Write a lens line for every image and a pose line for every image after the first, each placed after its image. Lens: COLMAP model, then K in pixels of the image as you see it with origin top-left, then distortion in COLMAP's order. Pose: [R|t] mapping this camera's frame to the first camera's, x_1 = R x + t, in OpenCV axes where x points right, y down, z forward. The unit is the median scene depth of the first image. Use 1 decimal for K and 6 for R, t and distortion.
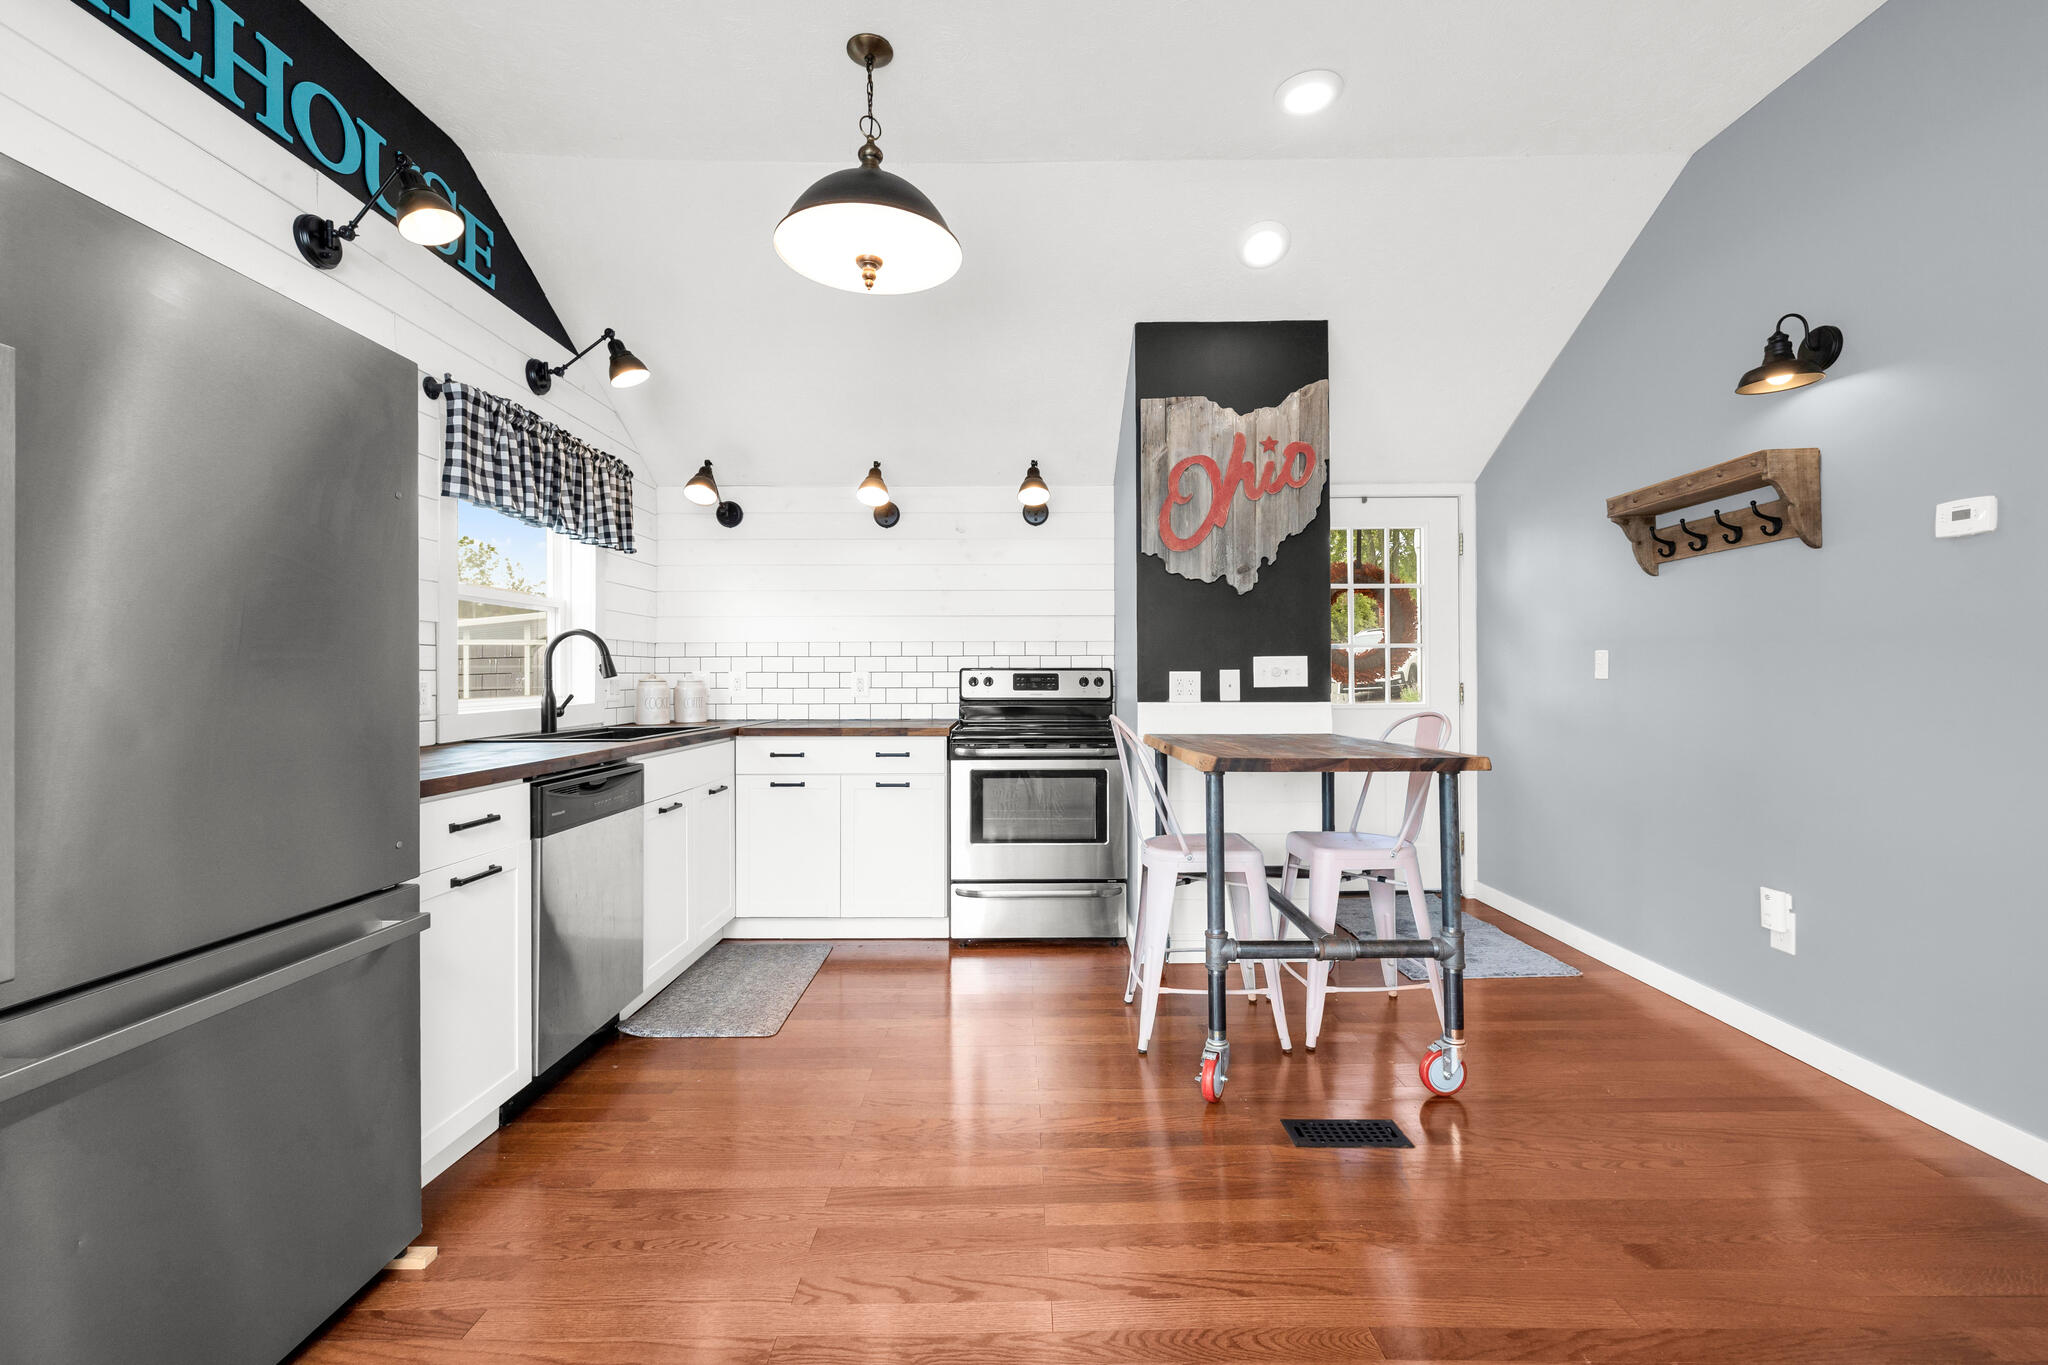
lens RADIAL K [[862.2, 0, 1026.5], [0, 862.2, 671.4], [0, 0, 1]] dist [0.001064, -0.000353]
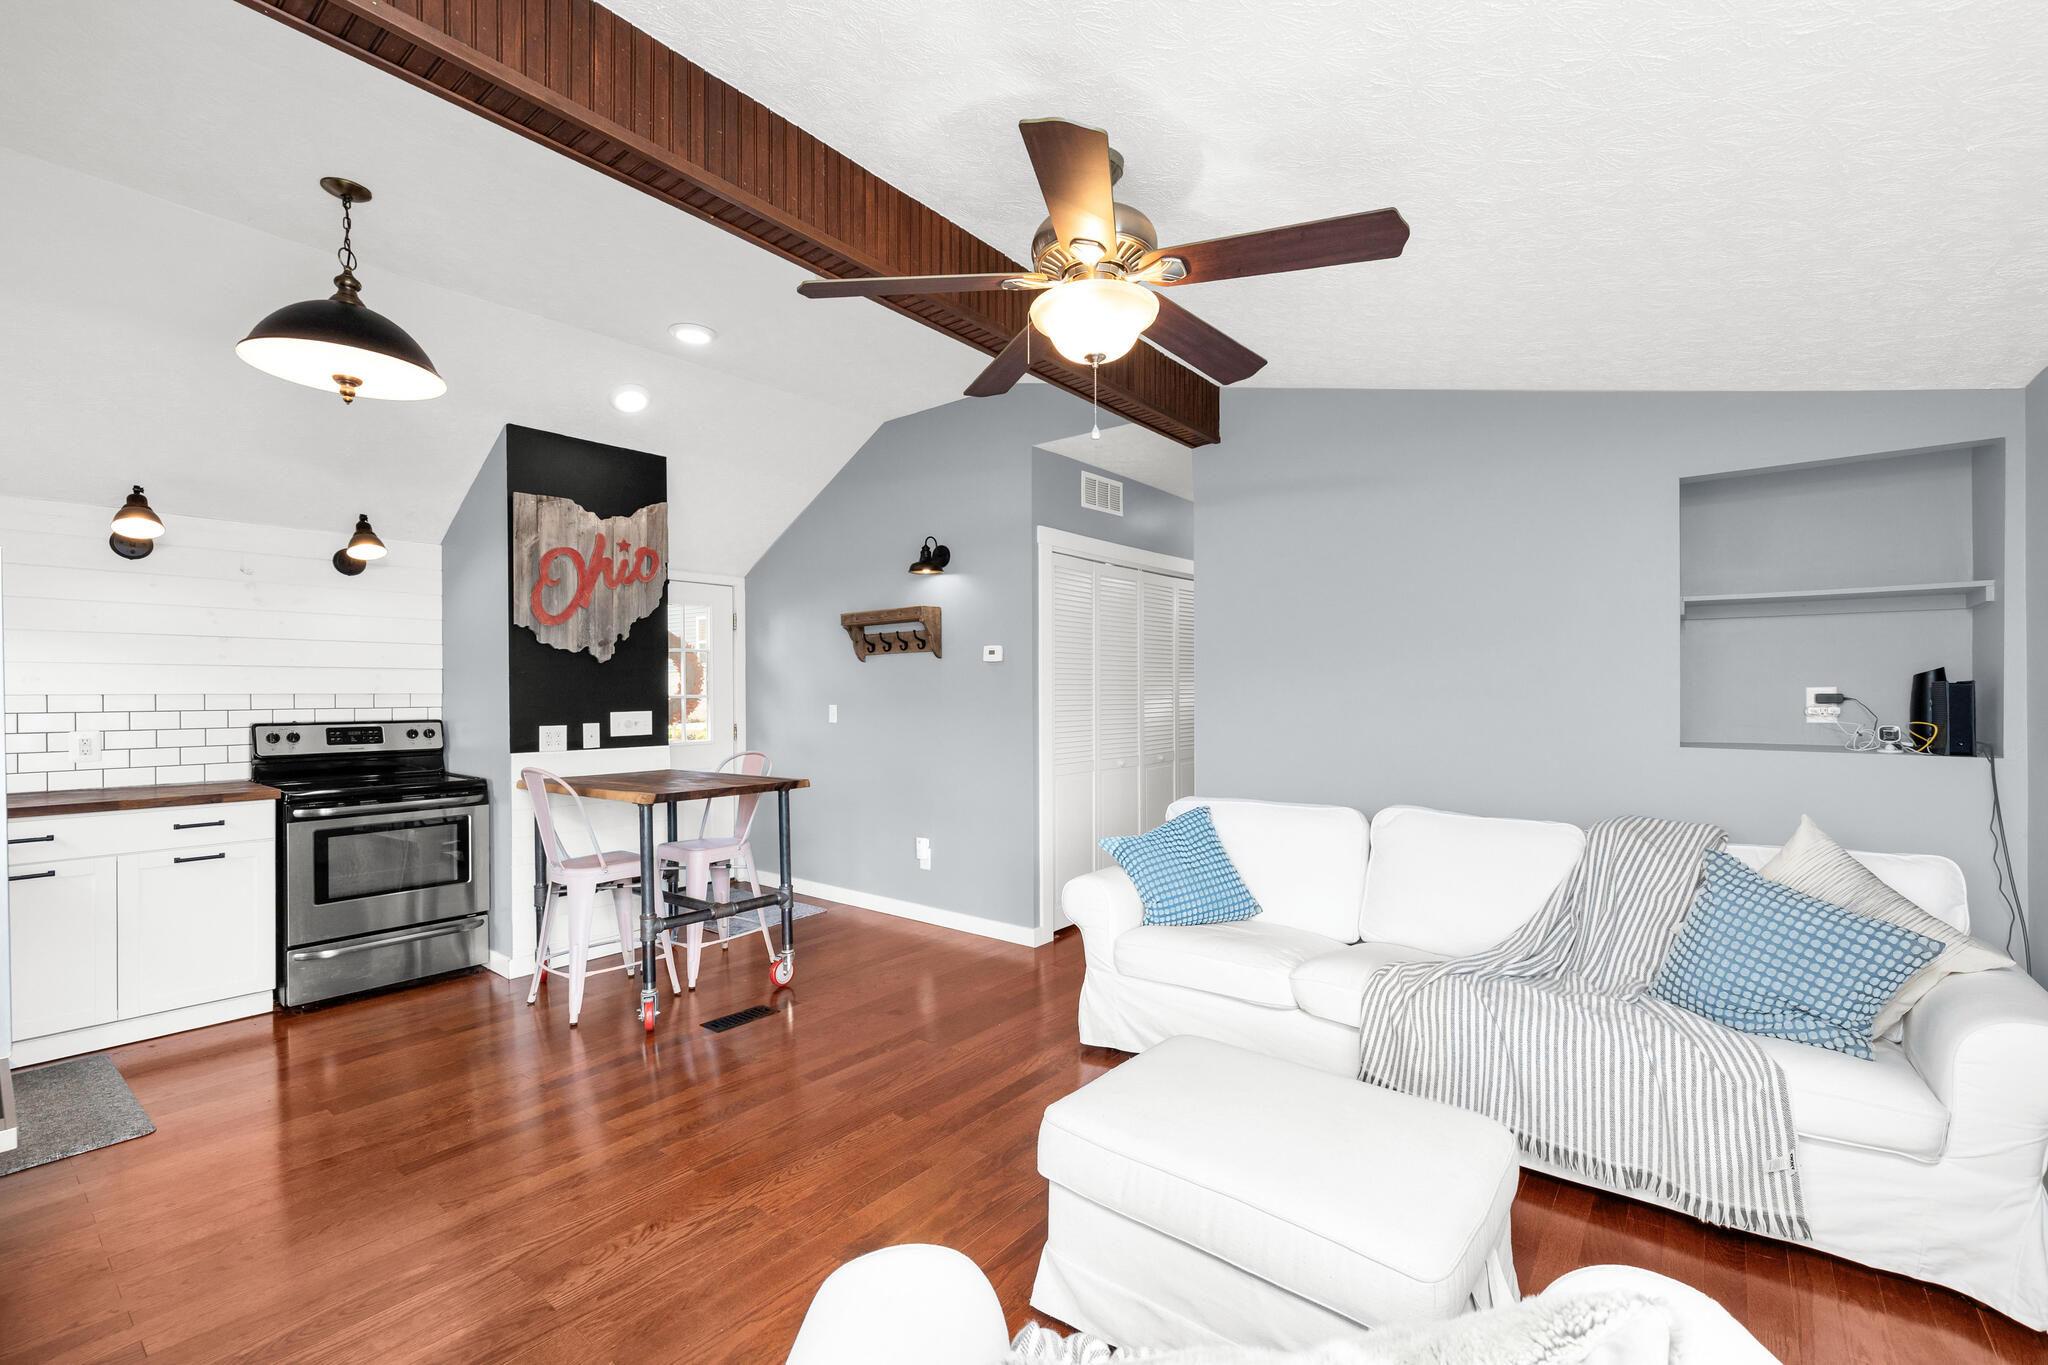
lens RADIAL K [[874.6, 0, 1021.2], [0, 874.6, 696.5], [0, 0, 1]] dist [0.013000, 0.000234]
pose [[0.631824, -0.002337, 0.775108, -0.353216], [-0.002626, 0.999983, 0.005155, -0.048778], [-0.775107, -0.005292, 0.631808, -0.276056]]
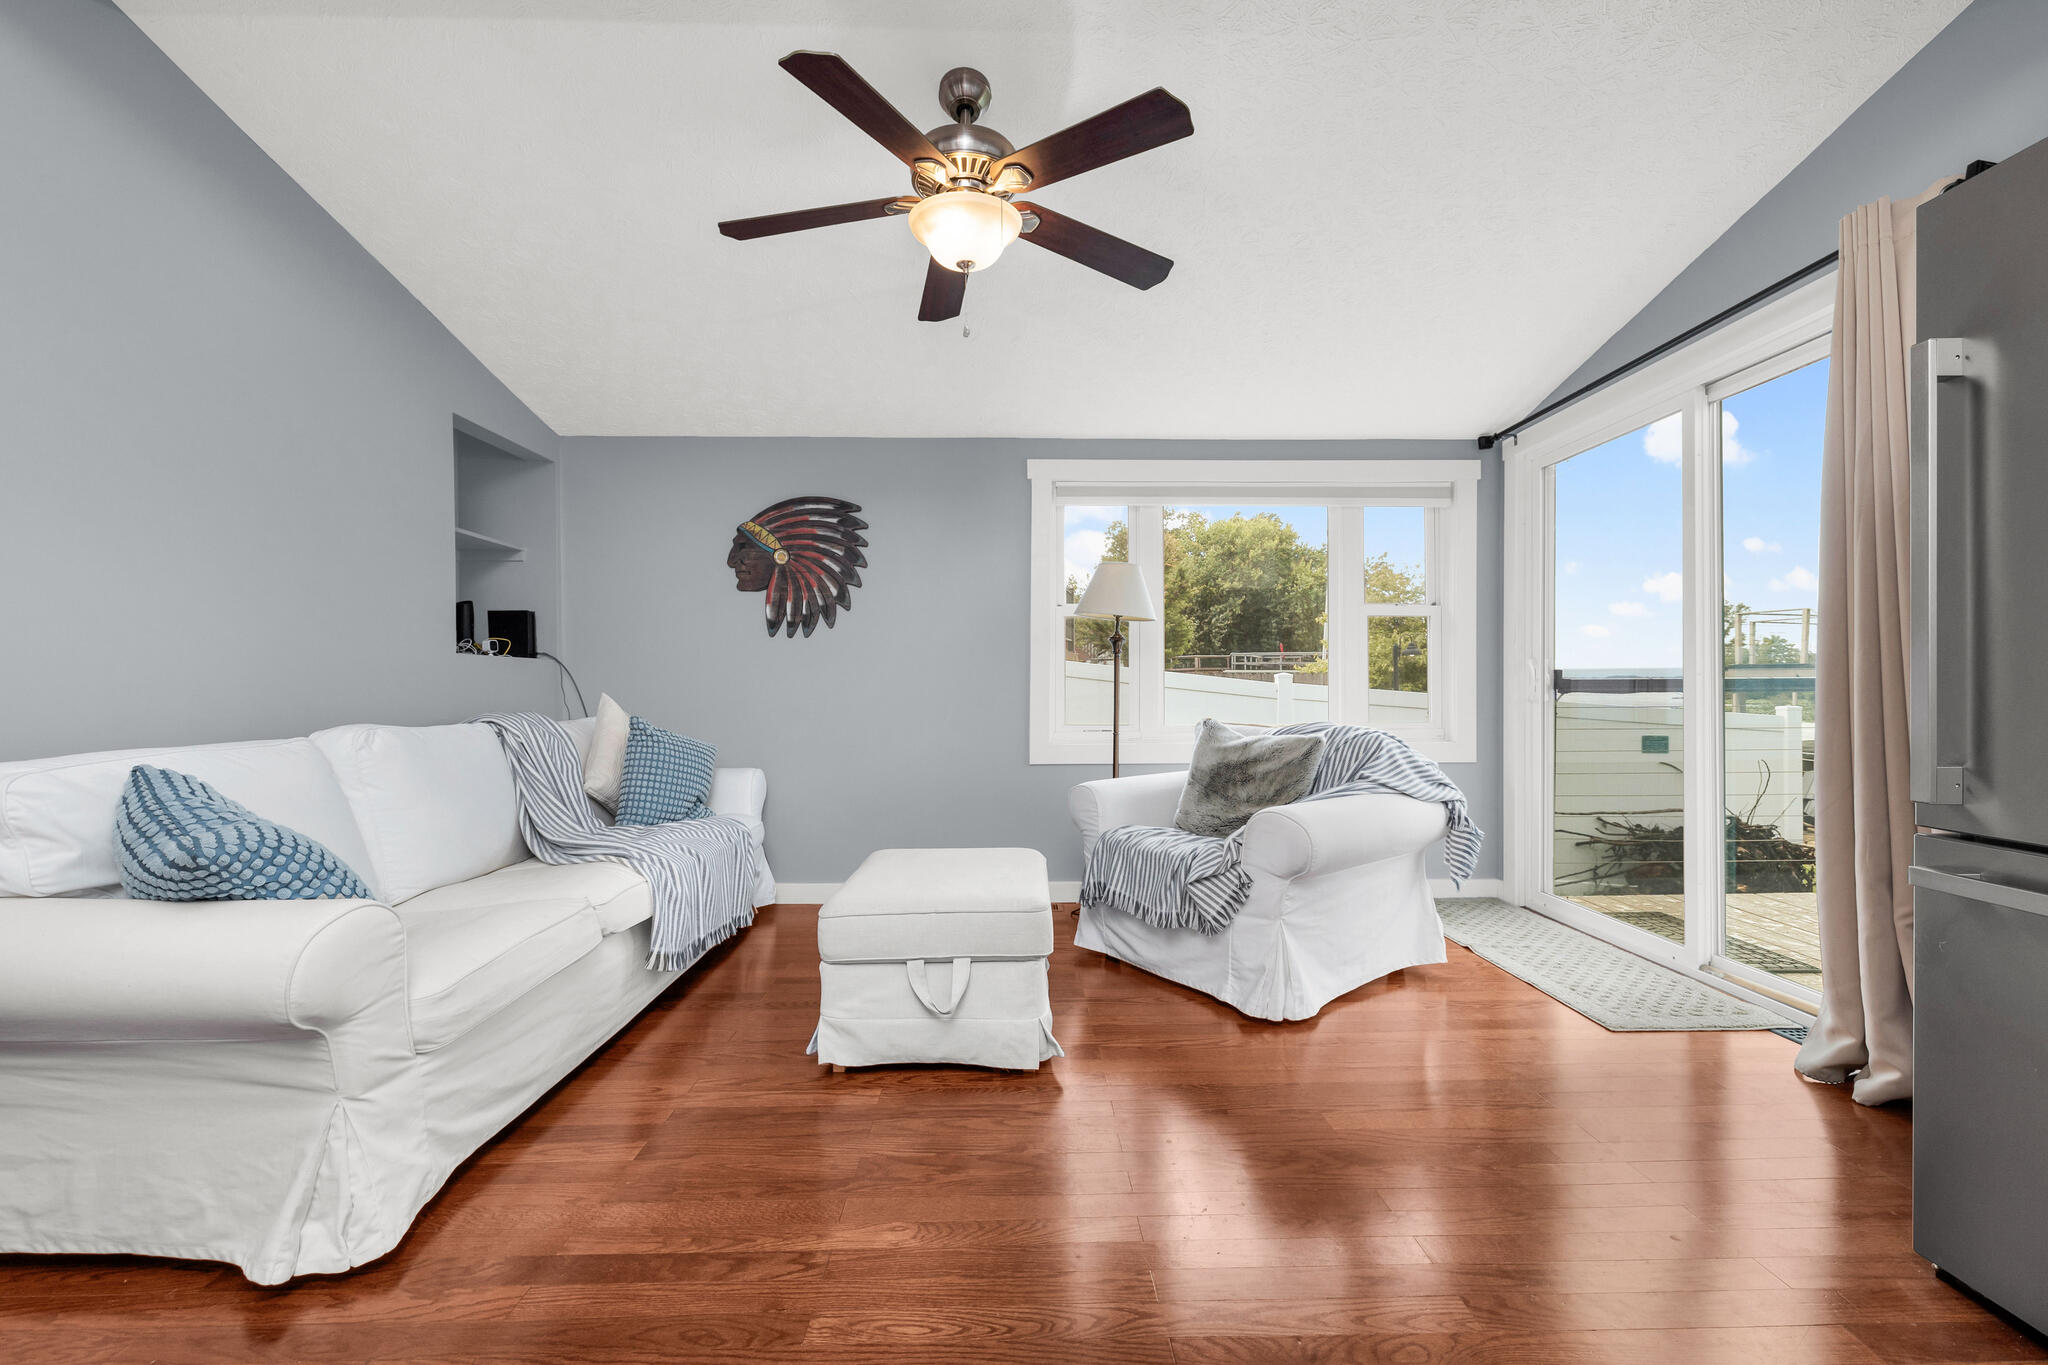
lens RADIAL K [[864.8, 0, 1026.2], [0, 864.8, 675.3], [0, 0, 1]] dist [-0.000492, 0.000170]
pose [[-0.999865, 0.005797, -0.015343, 0.079508], [0.006056, 0.999840, -0.016860, 0.042603], [0.015243, -0.016951, -0.999740, 0.669794]]
